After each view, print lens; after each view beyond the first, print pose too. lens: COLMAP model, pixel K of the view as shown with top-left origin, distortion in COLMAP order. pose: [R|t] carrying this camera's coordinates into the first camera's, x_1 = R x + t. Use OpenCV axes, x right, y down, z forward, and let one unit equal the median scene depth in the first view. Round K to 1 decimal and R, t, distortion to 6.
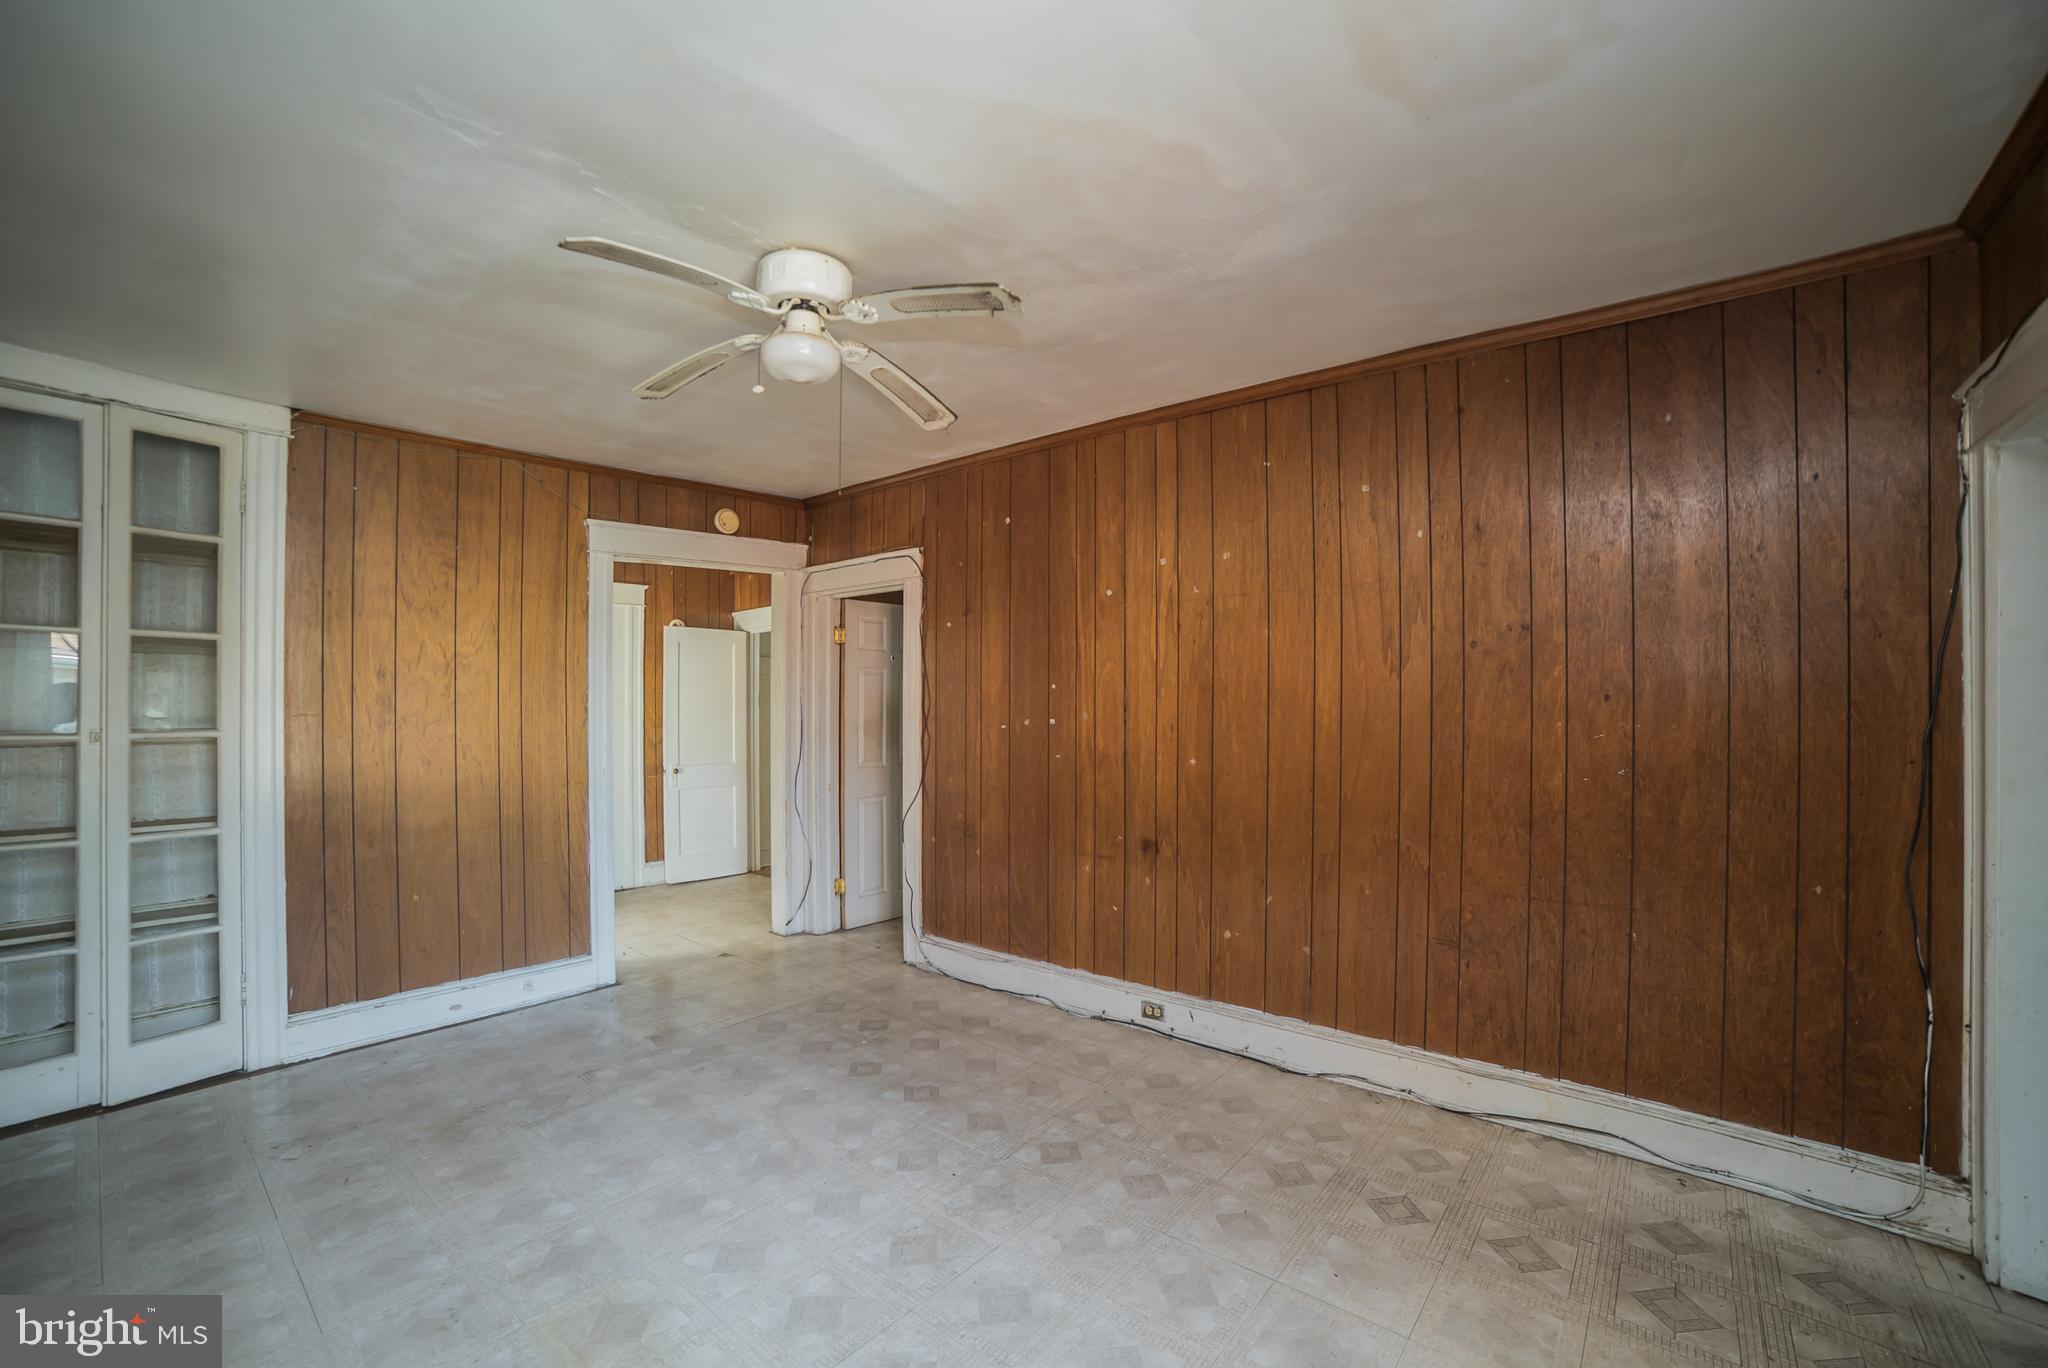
lens RADIAL K [[843.4, 0, 1037.4], [0, 843.4, 699.3], [0, 0, 1]] dist [-0.107828, 0.038401]
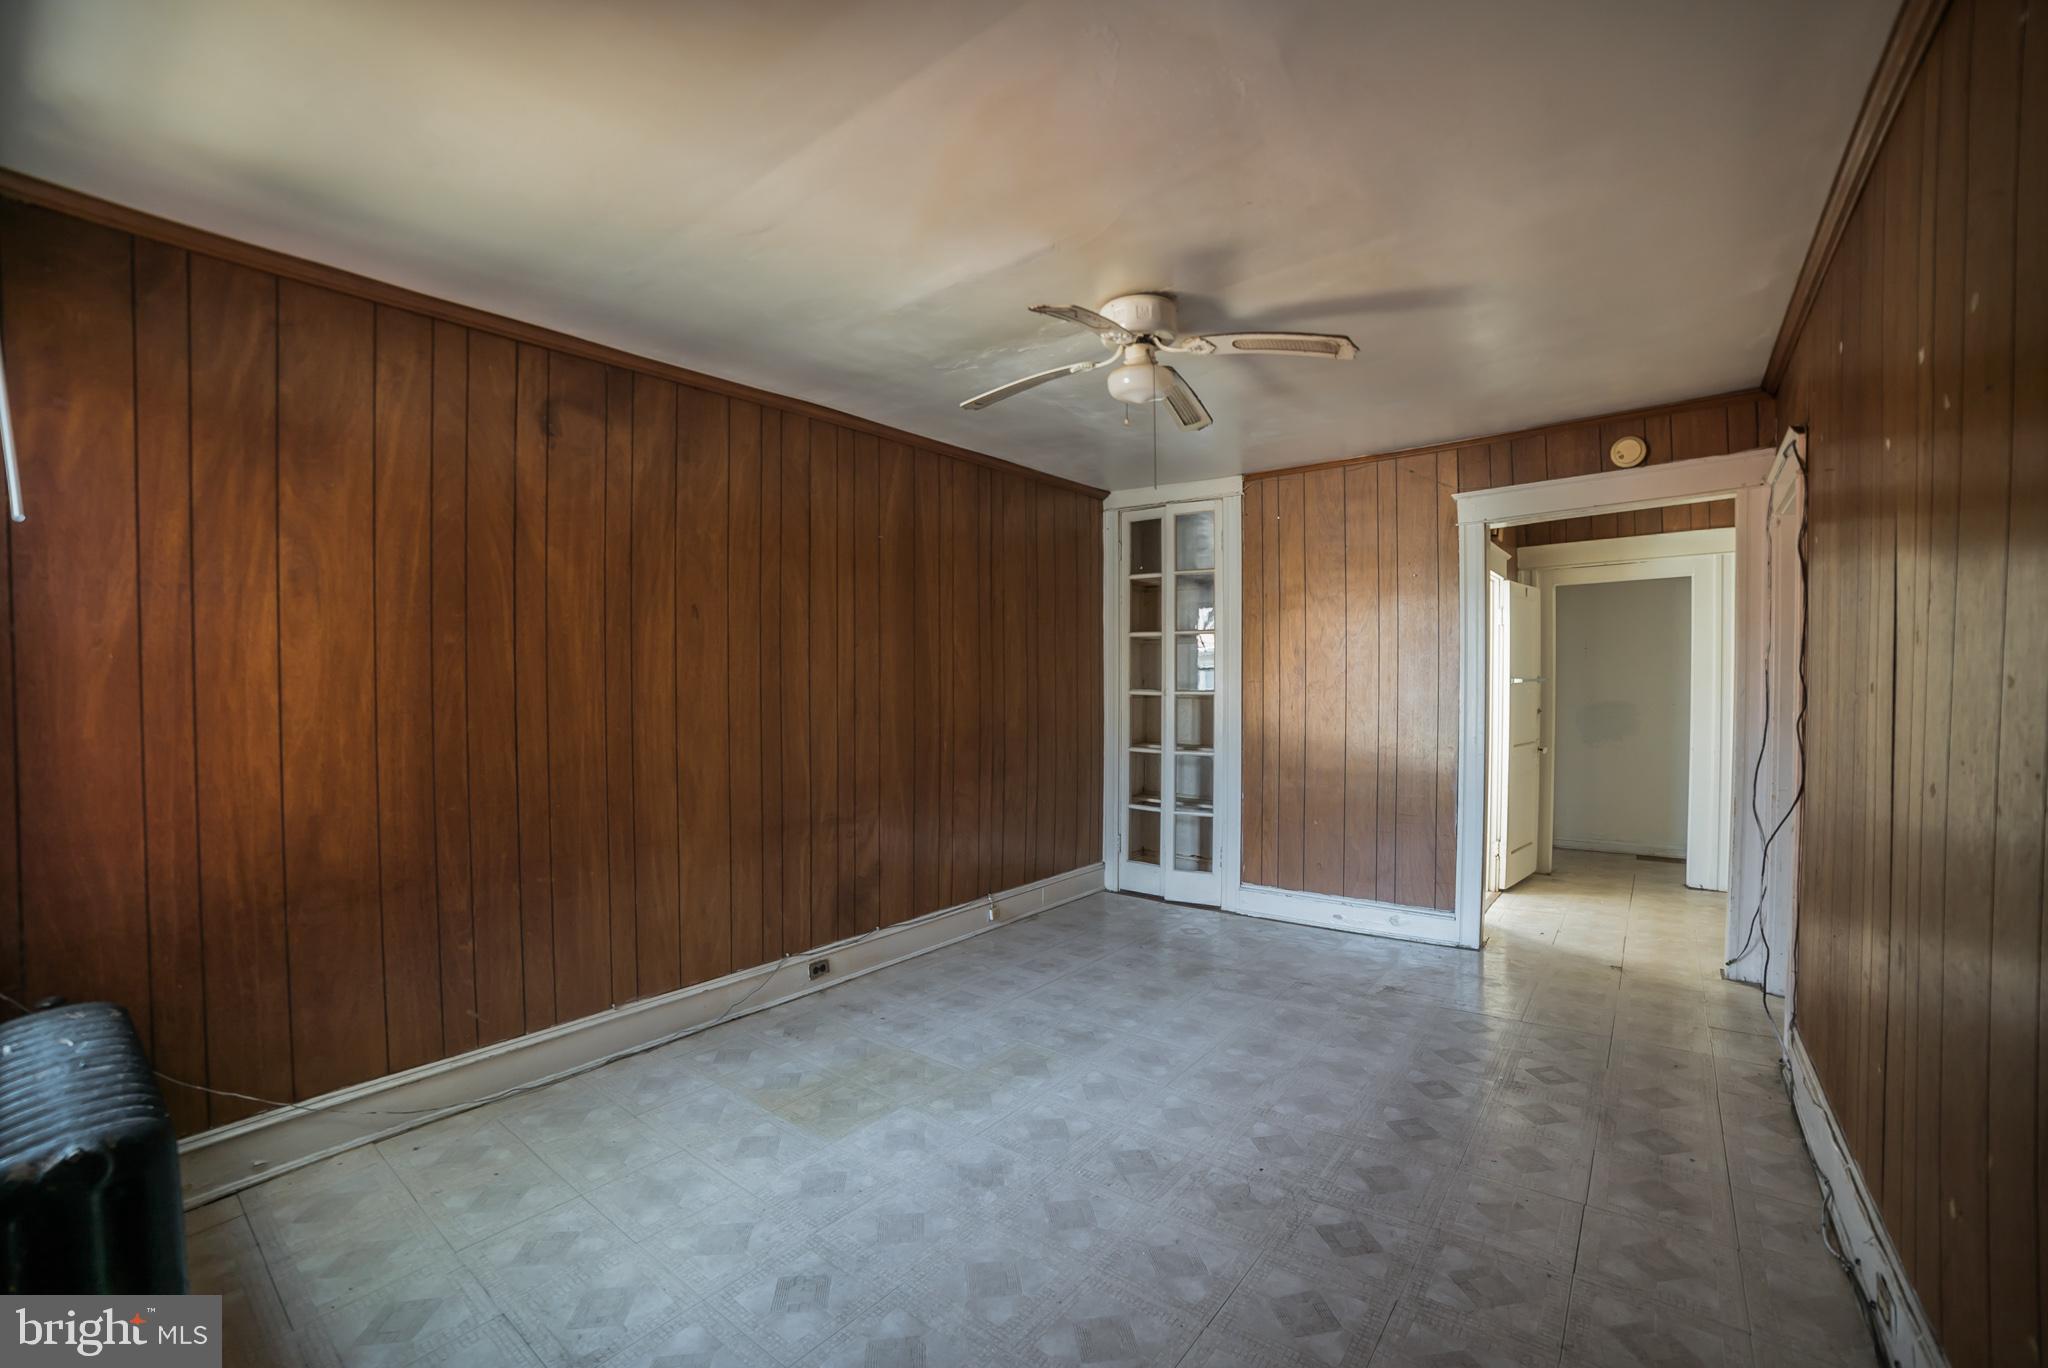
lens RADIAL K [[876.4, 0, 1024.0], [0, 876.4, 684.0], [0, 0, 1]] dist [-0.117154, 0.044684]
pose [[0.005955, 0.006383, -0.999962, 0.605174], [0.012457, 0.999902, 0.006456, 0.008223], [0.999905, -0.012495, 0.005875, 0.508548]]
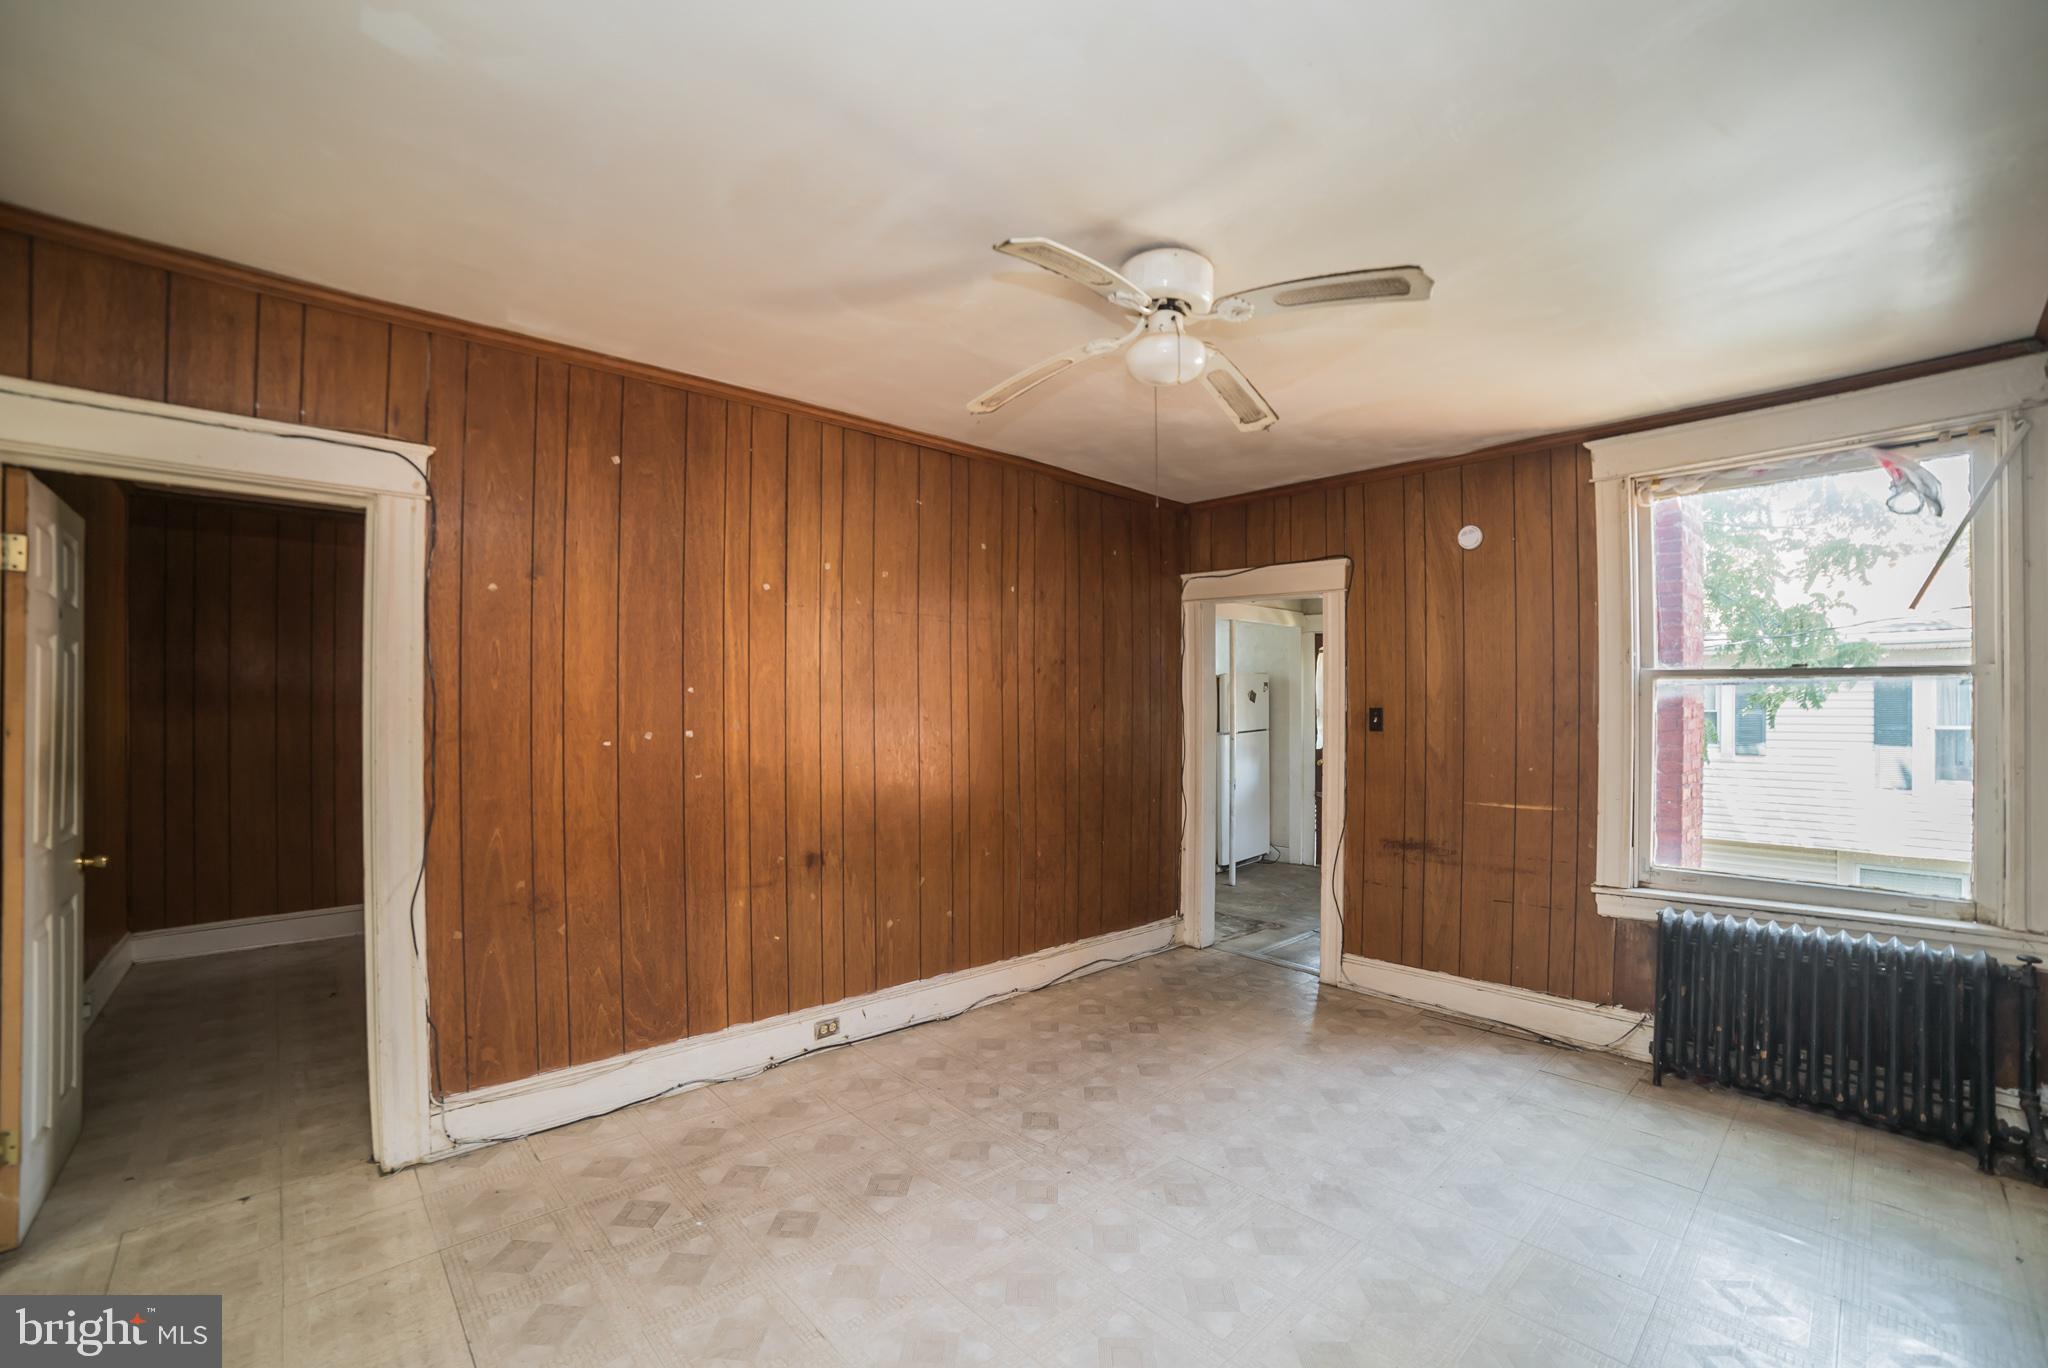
lens RADIAL K [[843.4, 0, 1037.4], [0, 843.4, 699.3], [0, 0, 1]] dist [-0.107828, 0.038401]
pose [[0.145042, 0.010803, 0.989367, -0.790598], [-0.007507, 0.999924, -0.009818, -0.001152], [-0.989397, -0.006004, 0.145112, 0.625114]]
